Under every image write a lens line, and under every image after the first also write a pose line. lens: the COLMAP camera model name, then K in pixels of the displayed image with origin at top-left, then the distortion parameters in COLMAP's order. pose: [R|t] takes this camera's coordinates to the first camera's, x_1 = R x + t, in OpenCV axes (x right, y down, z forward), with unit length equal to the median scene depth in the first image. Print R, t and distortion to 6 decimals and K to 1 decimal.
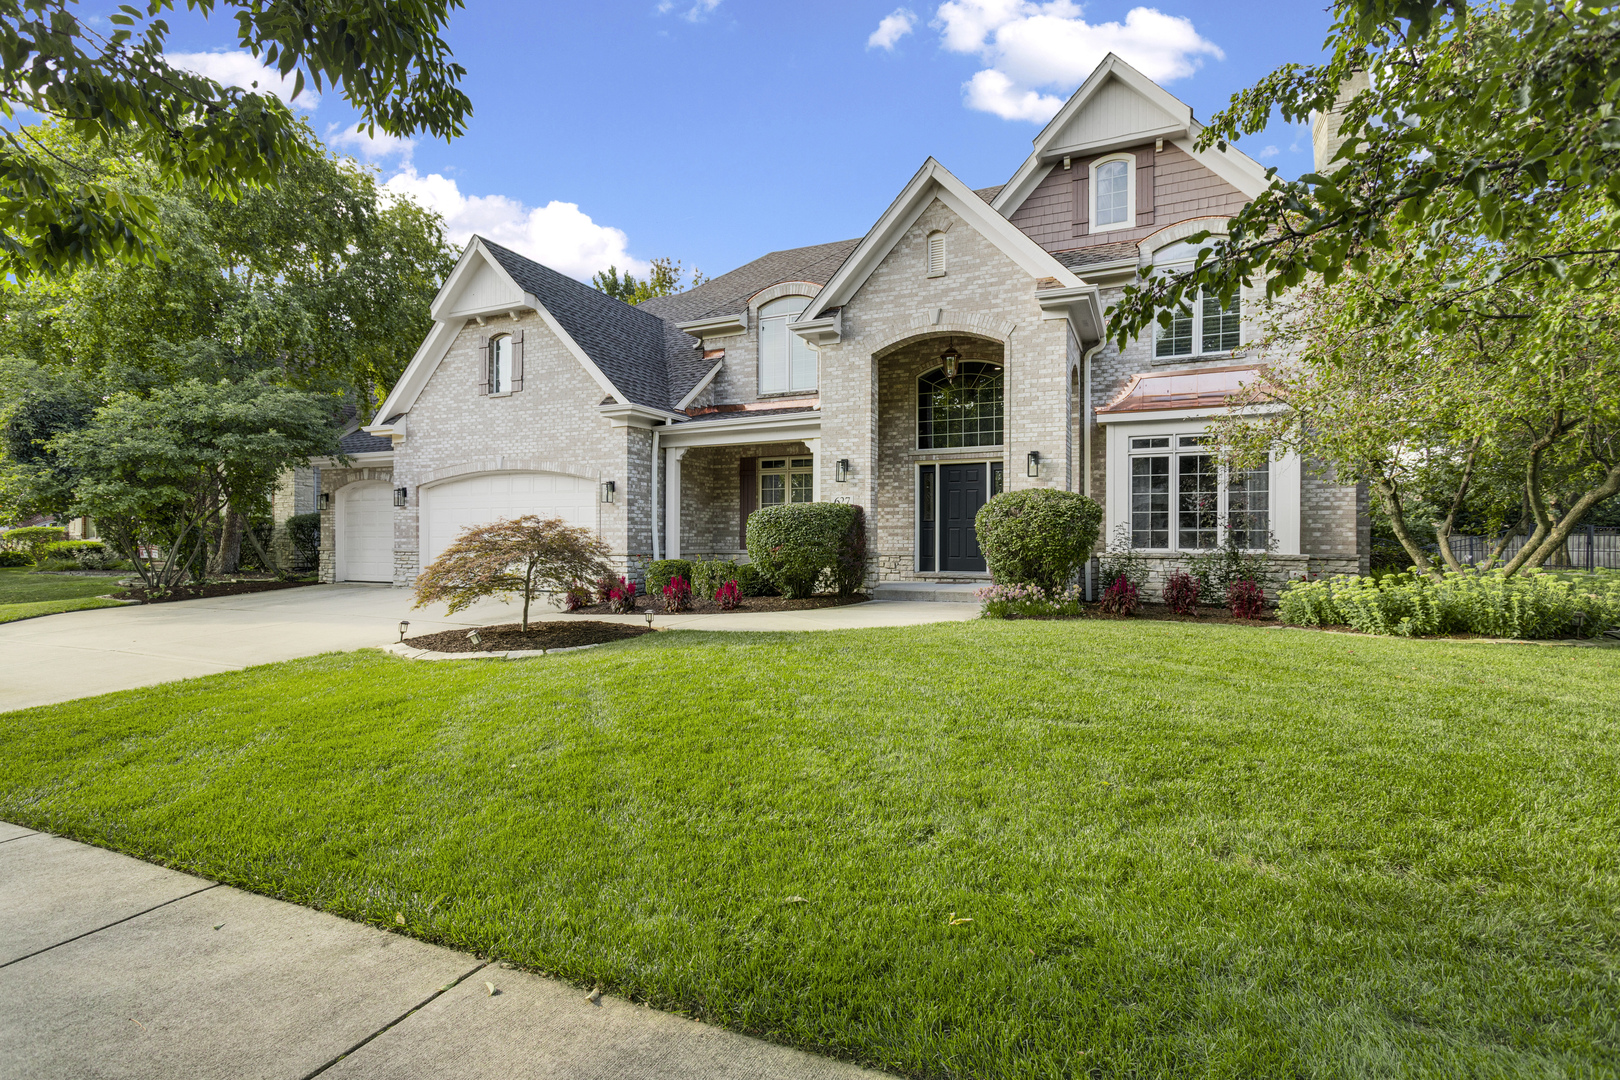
lens RADIAL K [[765.1, 0, 803.9], [0, 765.1, 545.2], [0, 0, 1]] dist [-0.003107, 0.000386]
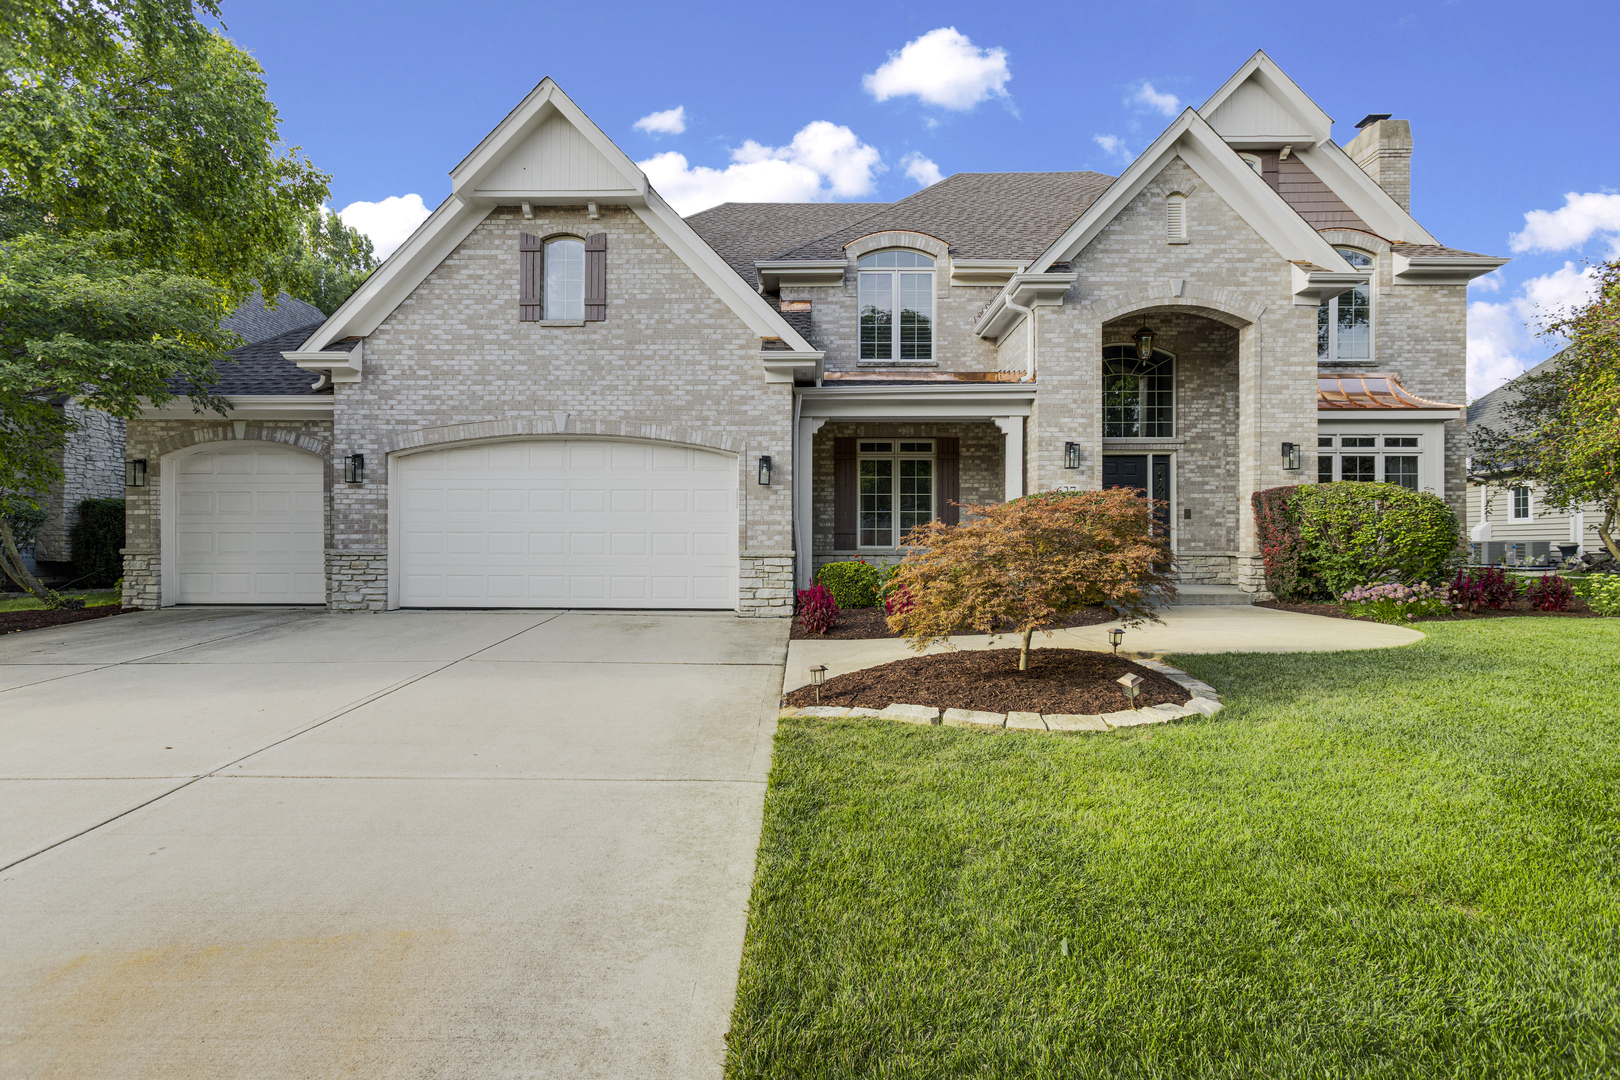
lens RADIAL K [[765.1, 0, 803.9], [0, 765.1, 545.2], [0, 0, 1]] dist [-0.003107, 0.000386]
pose [[0.914708, 0.000571, 0.404115, -0.514596], [0.001824, 0.999983, -0.005540, 0.005563], [-0.404111, 0.005804, 0.914691, 0.315221]]
